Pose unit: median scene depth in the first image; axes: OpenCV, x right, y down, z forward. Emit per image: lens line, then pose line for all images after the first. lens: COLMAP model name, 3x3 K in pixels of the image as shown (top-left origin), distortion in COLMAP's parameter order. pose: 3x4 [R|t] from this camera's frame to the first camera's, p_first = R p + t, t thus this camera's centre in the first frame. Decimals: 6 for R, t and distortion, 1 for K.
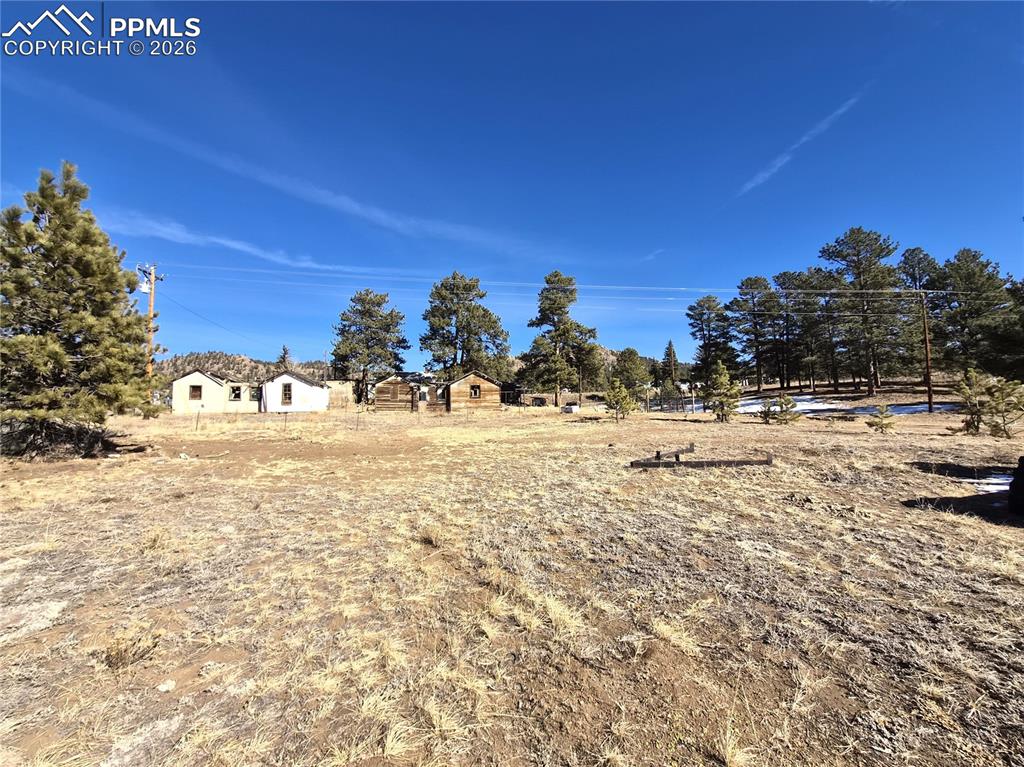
lens RADIAL K [[430.4, 0, 512.9], [0, 430.4, 368.0], [0, 0, 1]] dist [-0.003838, 0.000879]
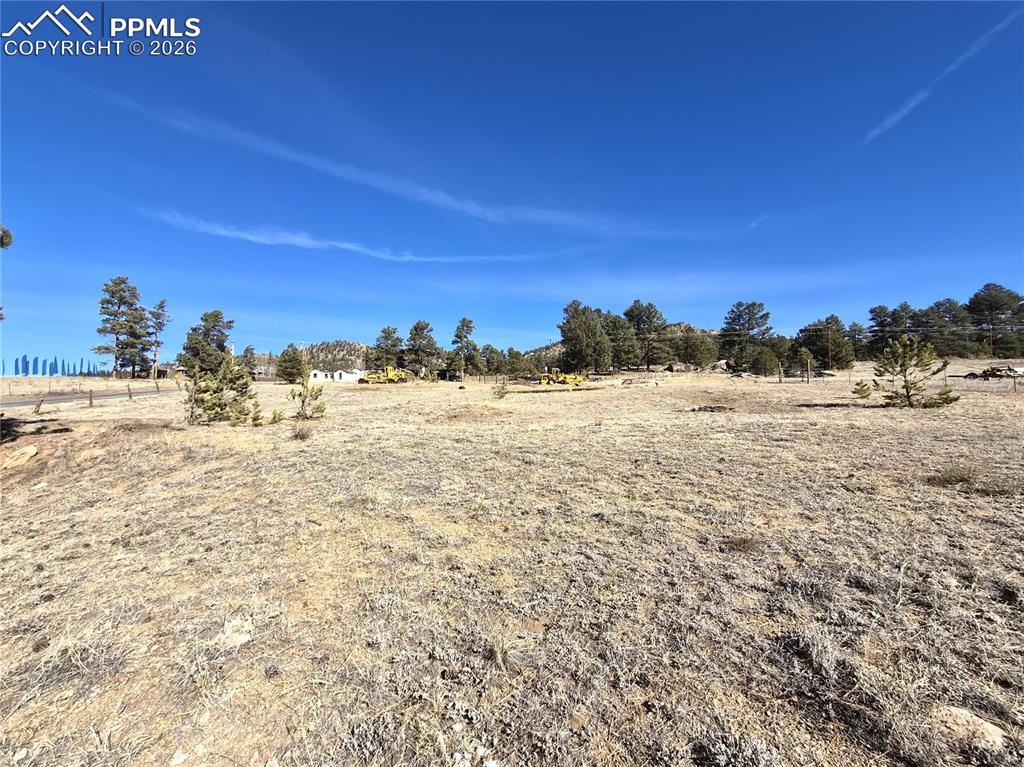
lens RADIAL K [[430.4, 0, 514.3], [0, 430.4, 379.3], [0, 0, 1]] dist [-0.003838, 0.000879]
pose [[0.974839, -0.005515, -0.222840, 0.802188], [0.021161, 0.997469, 0.067887, -0.057982], [0.221901, -0.070894, 0.972488, -1.009565]]
